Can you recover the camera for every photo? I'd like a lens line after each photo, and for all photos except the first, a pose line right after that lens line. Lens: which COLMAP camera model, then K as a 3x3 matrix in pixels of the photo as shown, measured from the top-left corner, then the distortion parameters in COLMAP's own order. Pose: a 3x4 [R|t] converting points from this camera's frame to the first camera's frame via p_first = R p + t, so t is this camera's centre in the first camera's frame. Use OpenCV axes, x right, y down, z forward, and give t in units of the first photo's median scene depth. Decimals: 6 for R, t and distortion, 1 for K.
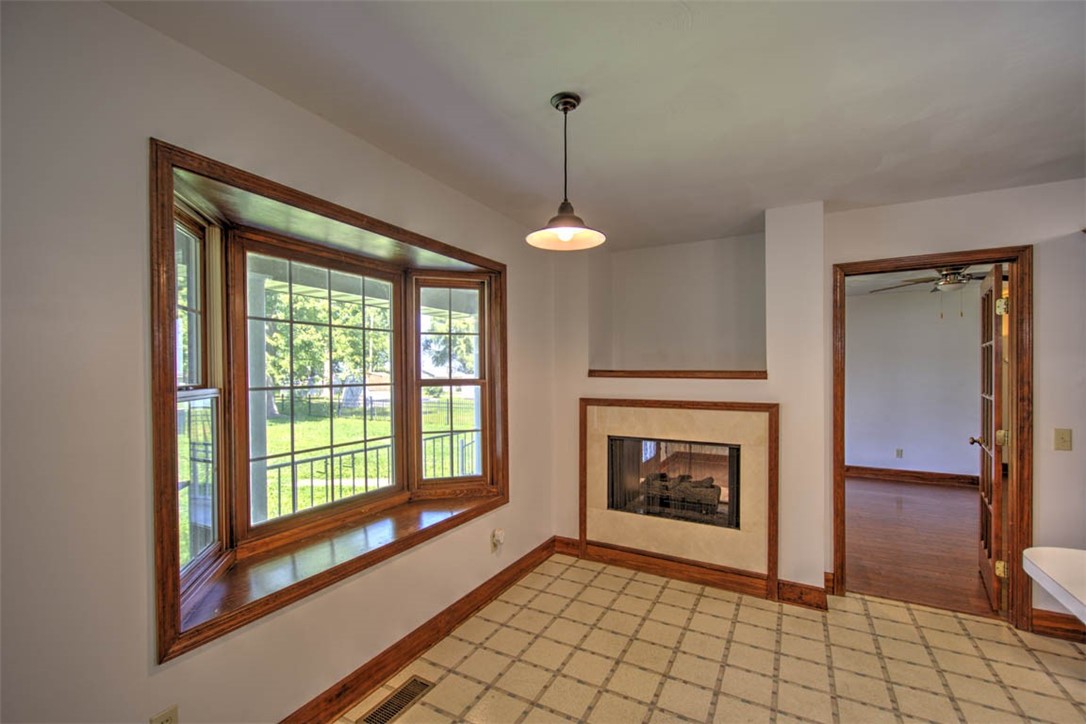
lens RADIAL K [[464.4, 0, 542.3], [0, 464.4, 375.6], [0, 0, 1]] dist [0.007515, -0.001777]
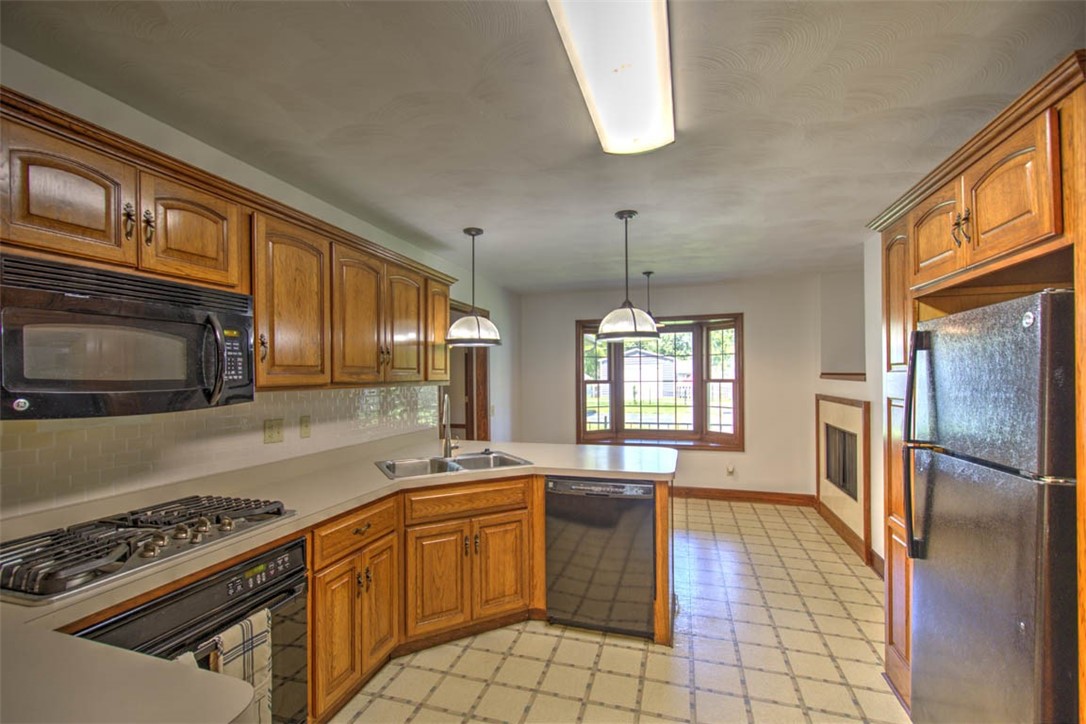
lens RADIAL K [[464.4, 0, 548.0], [0, 464.4, 372.3], [0, 0, 1]] dist [0.007515, -0.001777]
pose [[0.211598, -0.007941, -0.977325, 1.495002], [-0.001895, 0.999962, -0.008535, -0.002710], [0.977355, 0.003658, 0.211575, -0.065148]]
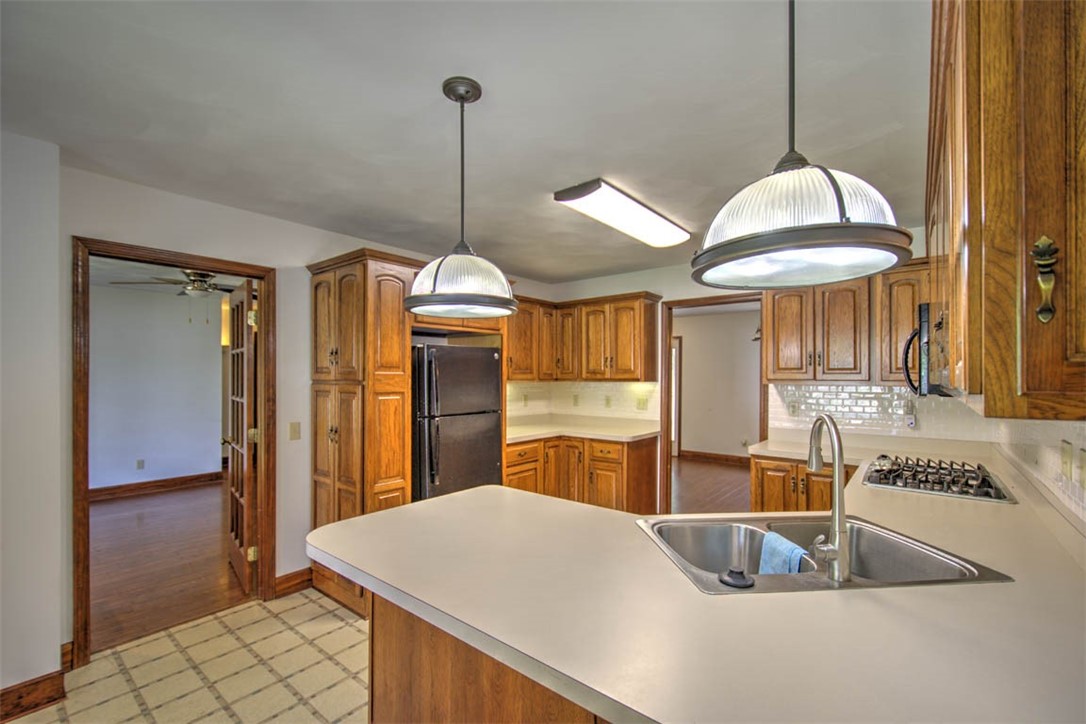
lens RADIAL K [[464.4, 0, 530.3], [0, 464.4, 374.7], [0, 0, 1]] dist [0.007515, -0.001777]
pose [[0.194259, 0.004209, 0.980941, 0.020432], [0.005910, 0.999968, -0.005461, -0.001963], [-0.980932, 0.006858, 0.194228, 0.119241]]
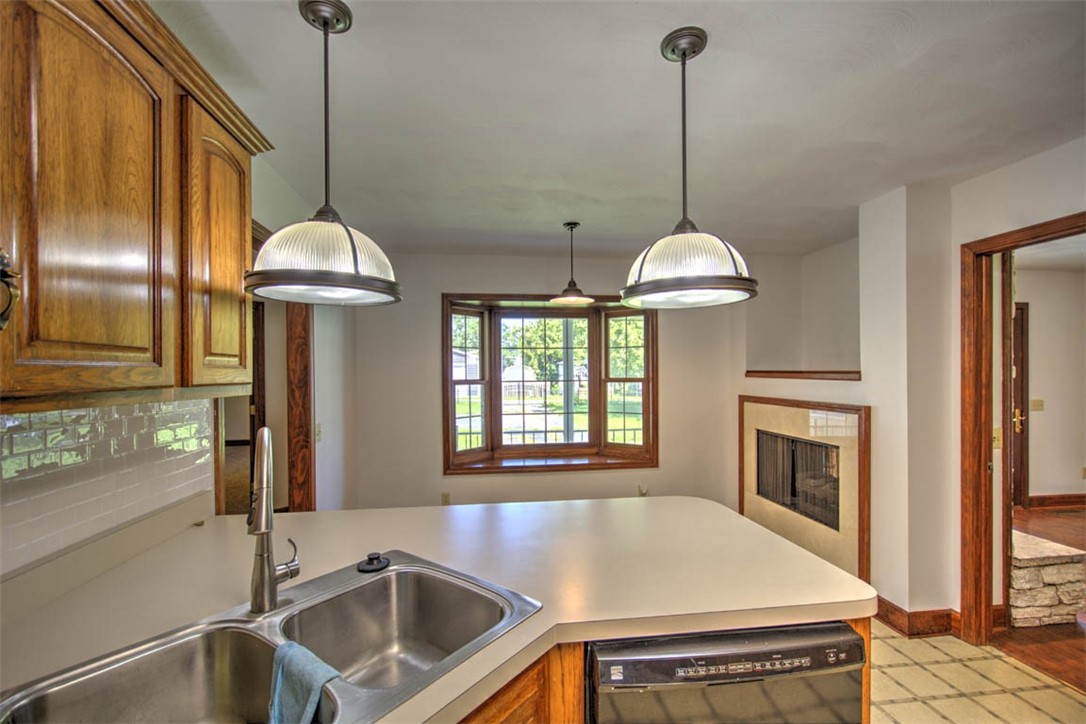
lens RADIAL K [[464.4, 0, 542.2], [0, 464.4, 374.8], [0, 0, 1]] dist [0.007515, -0.001777]
pose [[0.596476, 0.001288, -0.802630, 0.865411], [-0.002694, 0.999996, -0.000398, -0.001492], [0.802627, 0.002399, 0.596477, -0.105631]]
